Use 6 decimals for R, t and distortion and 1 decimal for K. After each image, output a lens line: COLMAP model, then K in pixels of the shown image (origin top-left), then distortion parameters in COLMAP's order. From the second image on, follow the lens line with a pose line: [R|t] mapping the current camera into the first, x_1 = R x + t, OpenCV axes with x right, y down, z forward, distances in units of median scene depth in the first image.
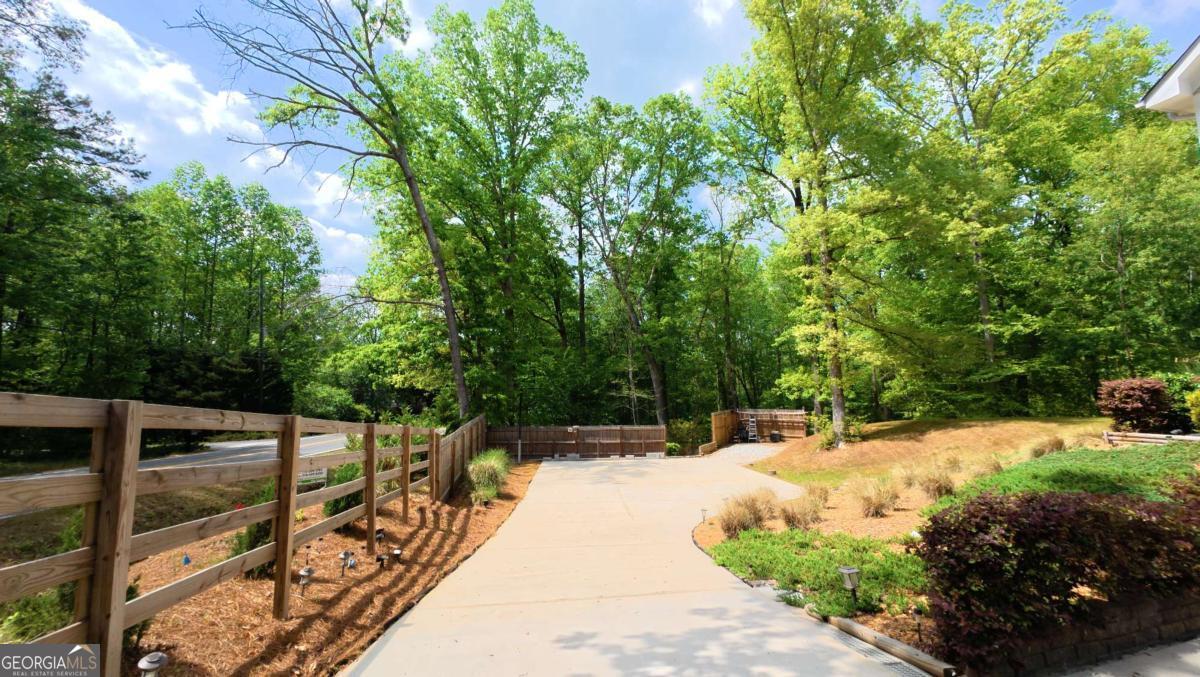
lens RADIAL K [[468.6, 0, 597.8], [0, 468.6, 335.9], [0, 0, 1]] dist [-0.008223, 0.000775]
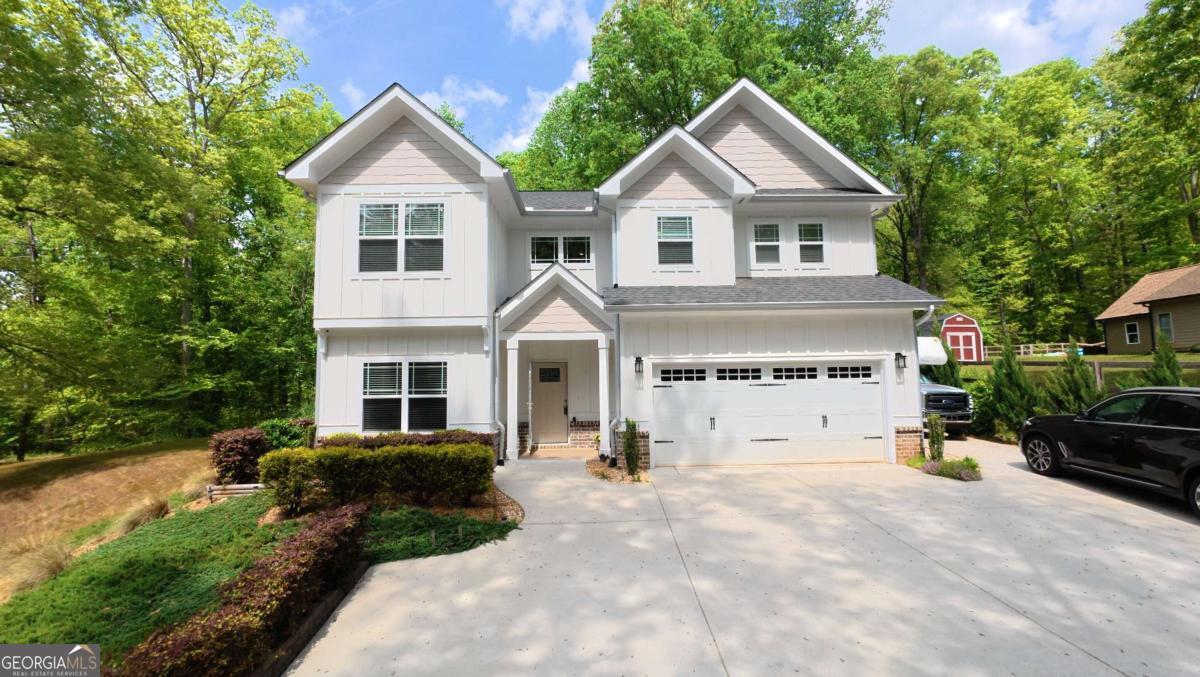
lens RADIAL K [[468.6, 0, 597.8], [0, 468.6, 335.9], [0, 0, 1]] dist [-0.008223, 0.000775]
pose [[0.186076, 0.083348, 0.978994, 0.084400], [-0.087339, 0.993854, -0.068012, -0.034888], [-0.978646, -0.072849, 0.192212, 0.013572]]
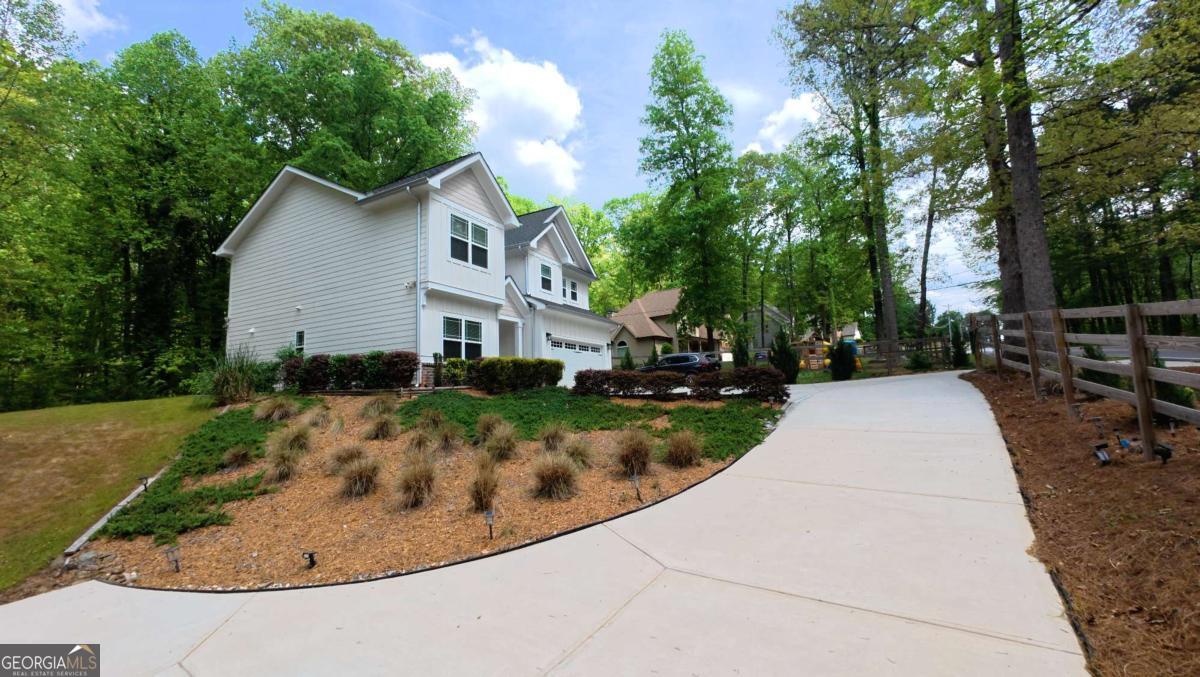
lens RADIAL K [[468.6, 0, 597.8], [0, 468.6, 335.9], [0, 0, 1]] dist [-0.008223, 0.000775]
pose [[-0.767346, 0.116562, 0.630551, -0.062071], [-0.021384, 0.978141, -0.206840, 0.099549], [-0.640877, -0.172201, -0.748080, 0.514755]]
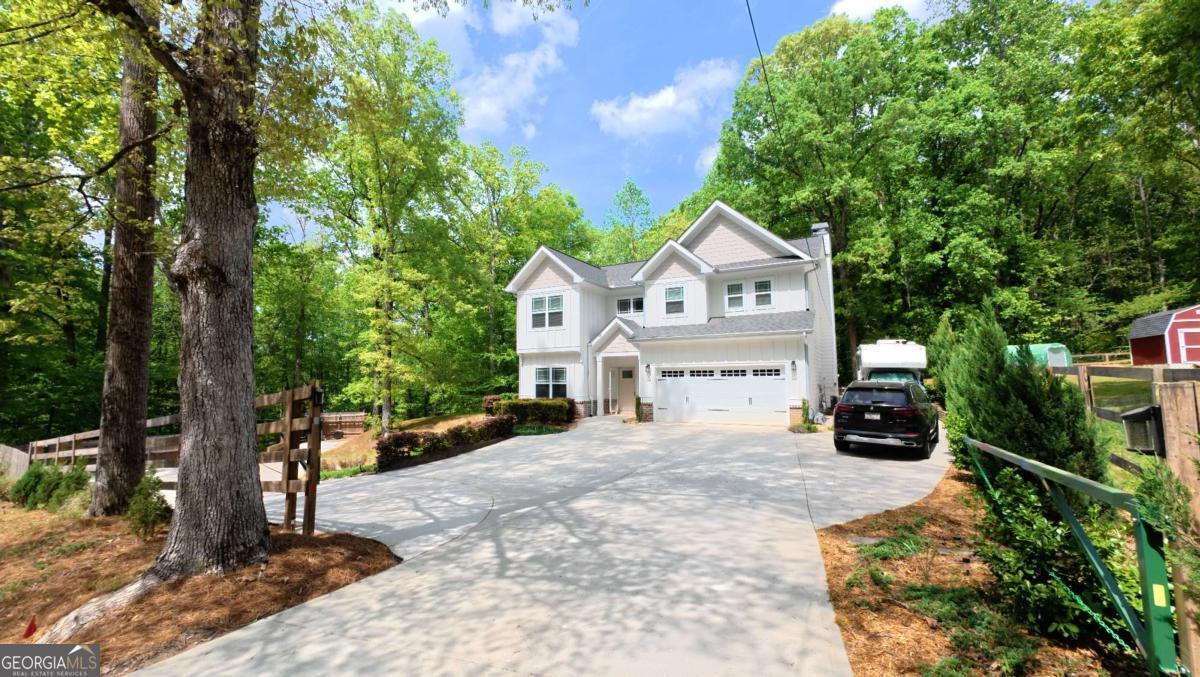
lens RADIAL K [[470.1, 0, 600.5], [0, 470.1, 342.1], [0, 0, 1]] dist [-0.000663, -0.000105]
pose [[0.654015, 0.070338, 0.753205, -0.126032], [-0.079243, 0.996560, -0.024256, -0.055695], [-0.752320, -0.043823, 0.657339, -0.340096]]
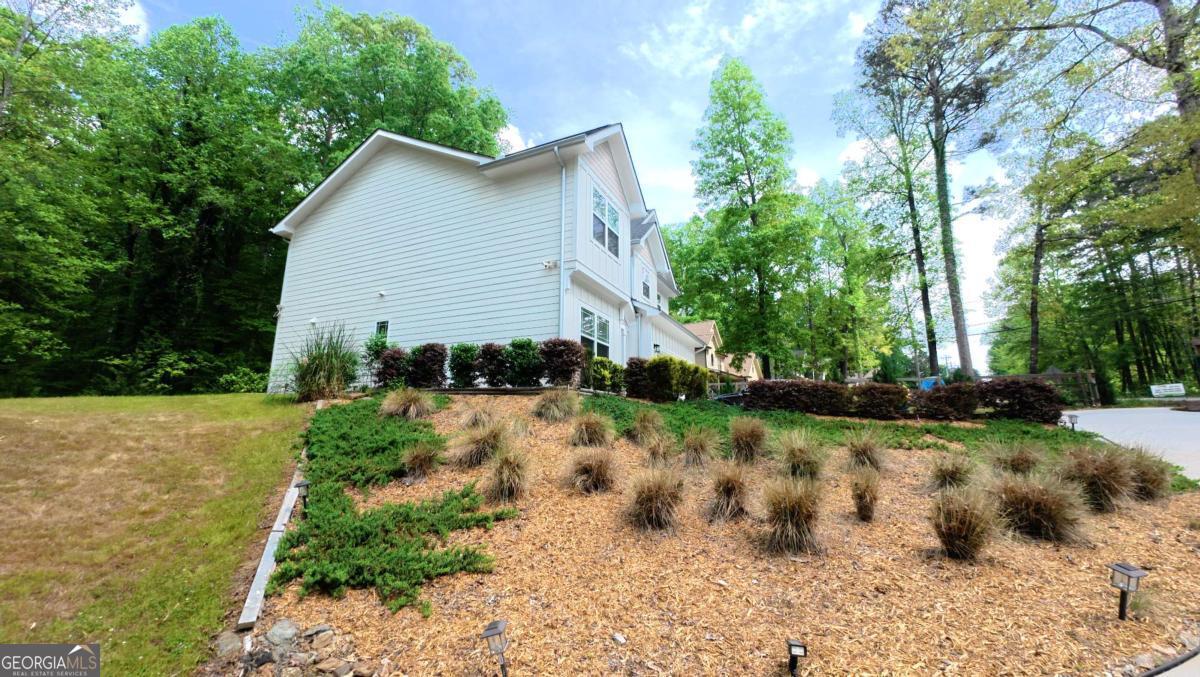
lens RADIAL K [[468.6, 0, 597.8], [0, 468.6, 335.9], [0, 0, 1]] dist [-0.008223, 0.000775]
pose [[-0.795685, 0.127488, 0.592142, 0.131827], [-0.061549, 0.955521, -0.288429, 0.120610], [-0.602575, -0.265944, -0.752447, 0.542309]]
